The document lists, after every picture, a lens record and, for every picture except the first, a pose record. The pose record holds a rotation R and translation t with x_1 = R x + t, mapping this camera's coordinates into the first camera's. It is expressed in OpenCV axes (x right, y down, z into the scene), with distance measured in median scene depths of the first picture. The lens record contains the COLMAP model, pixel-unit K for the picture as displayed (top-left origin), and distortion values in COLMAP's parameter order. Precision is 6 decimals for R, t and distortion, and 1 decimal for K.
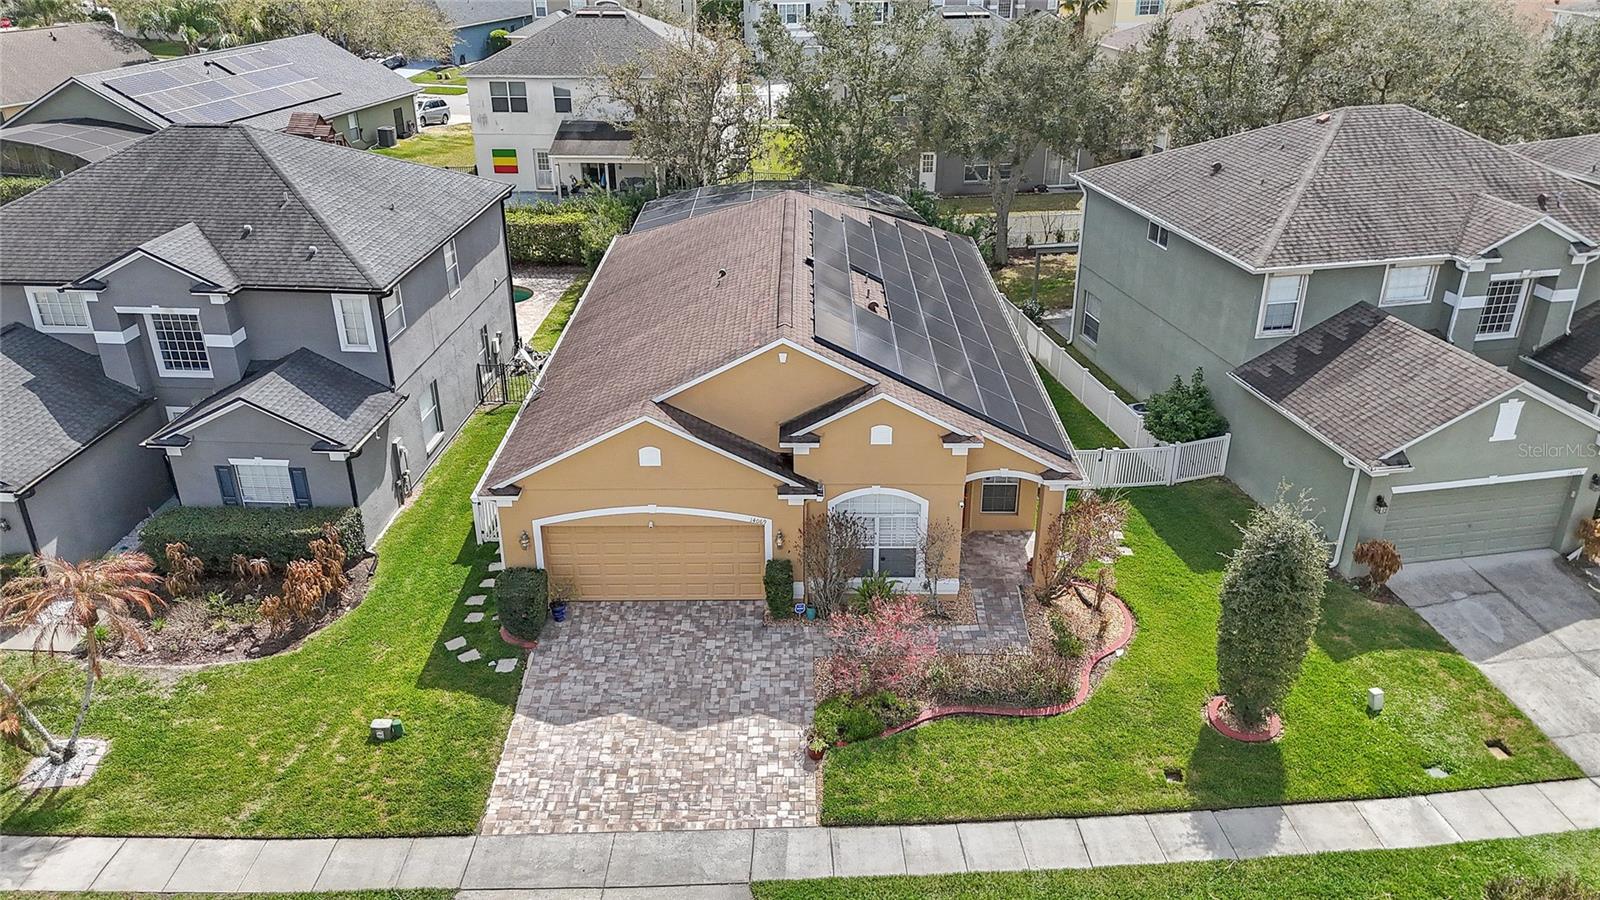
lens RADIAL K [[1184.7, 0, 802.5], [0, 1184.7, 456.1], [0, 0, 1]] dist [0.077878, -0.076279]
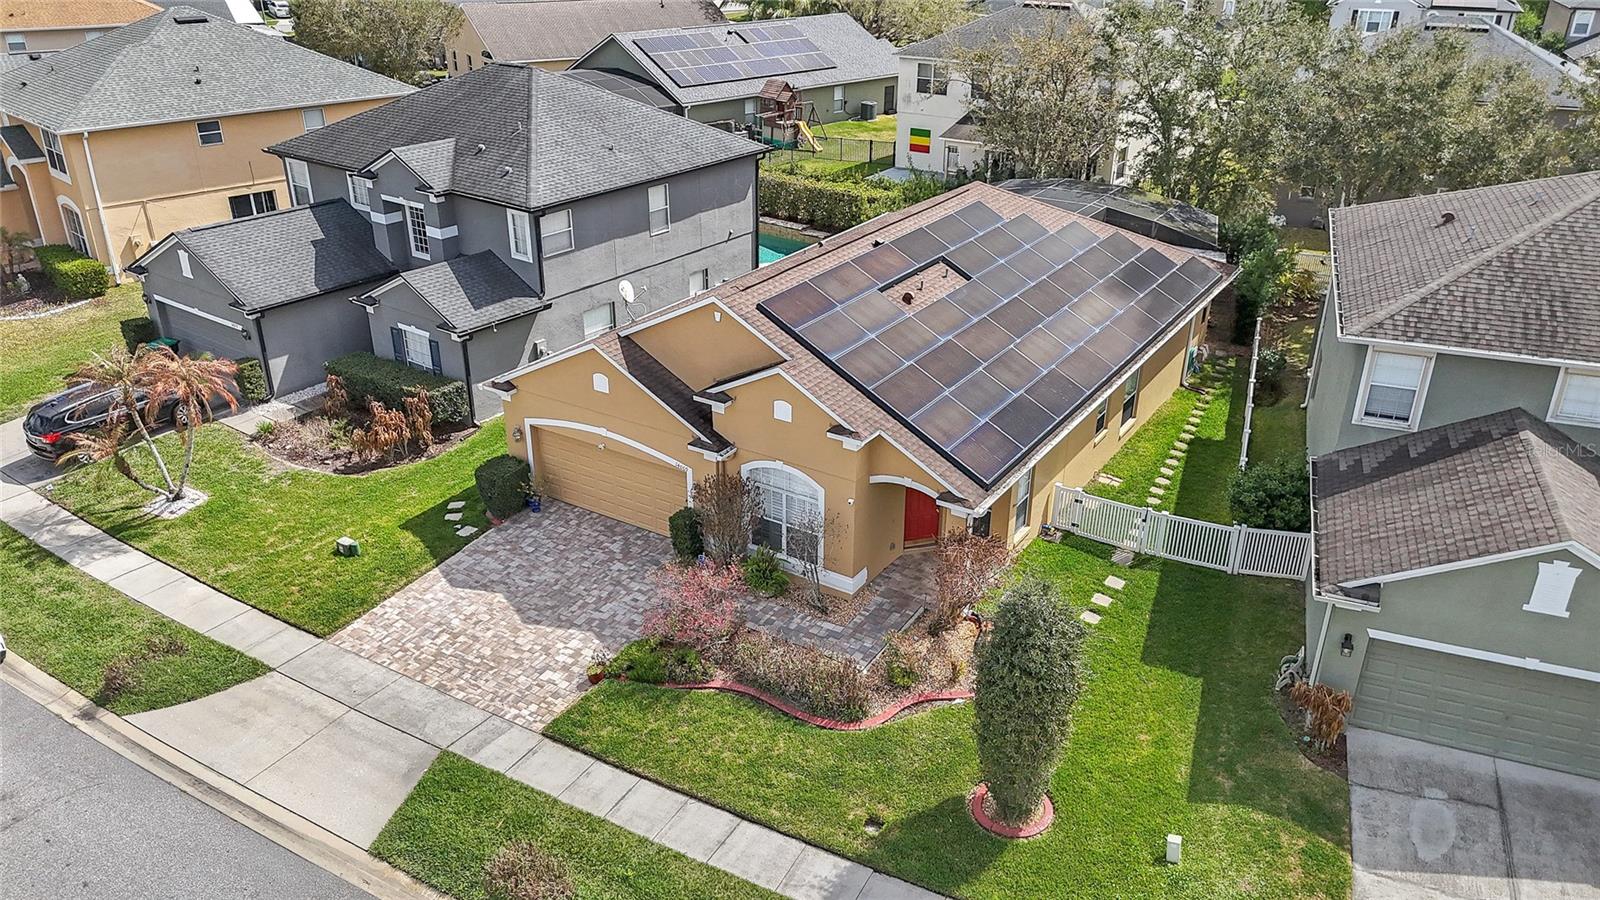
lens RADIAL K [[1184.7, 0, 802.5], [0, 1184.7, 456.1], [0, 0, 1]] dist [0.077878, -0.076279]
pose [[0.842124, 0.239442, -0.483213, 0.556922], [-0.239786, 0.968832, 0.062188, -0.045540], [0.483043, 0.063498, 0.873291, 0.132909]]
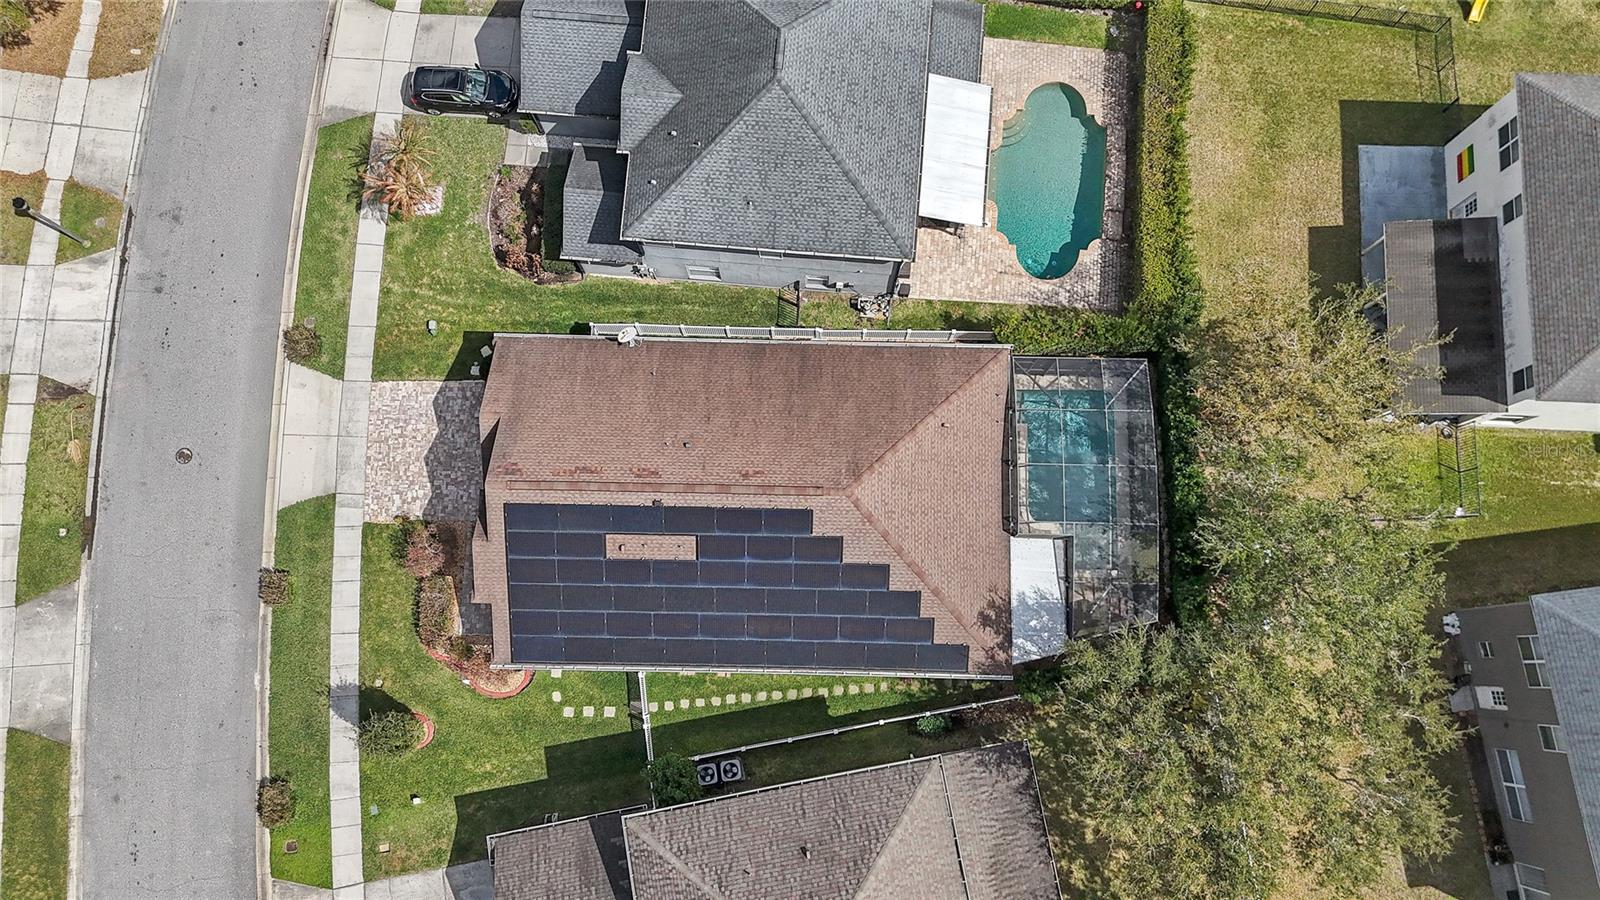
lens RADIAL K [[1184.7, 0, 802.5], [0, 1184.7, 456.1], [0, 0, 1]] dist [0.077878, -0.076279]
pose [[-0.022202, 0.985498, -0.168229, 0.218128], [-0.419893, 0.143518, 0.896154, -1.804585], [0.907302, 0.090534, 0.410617, 0.666279]]
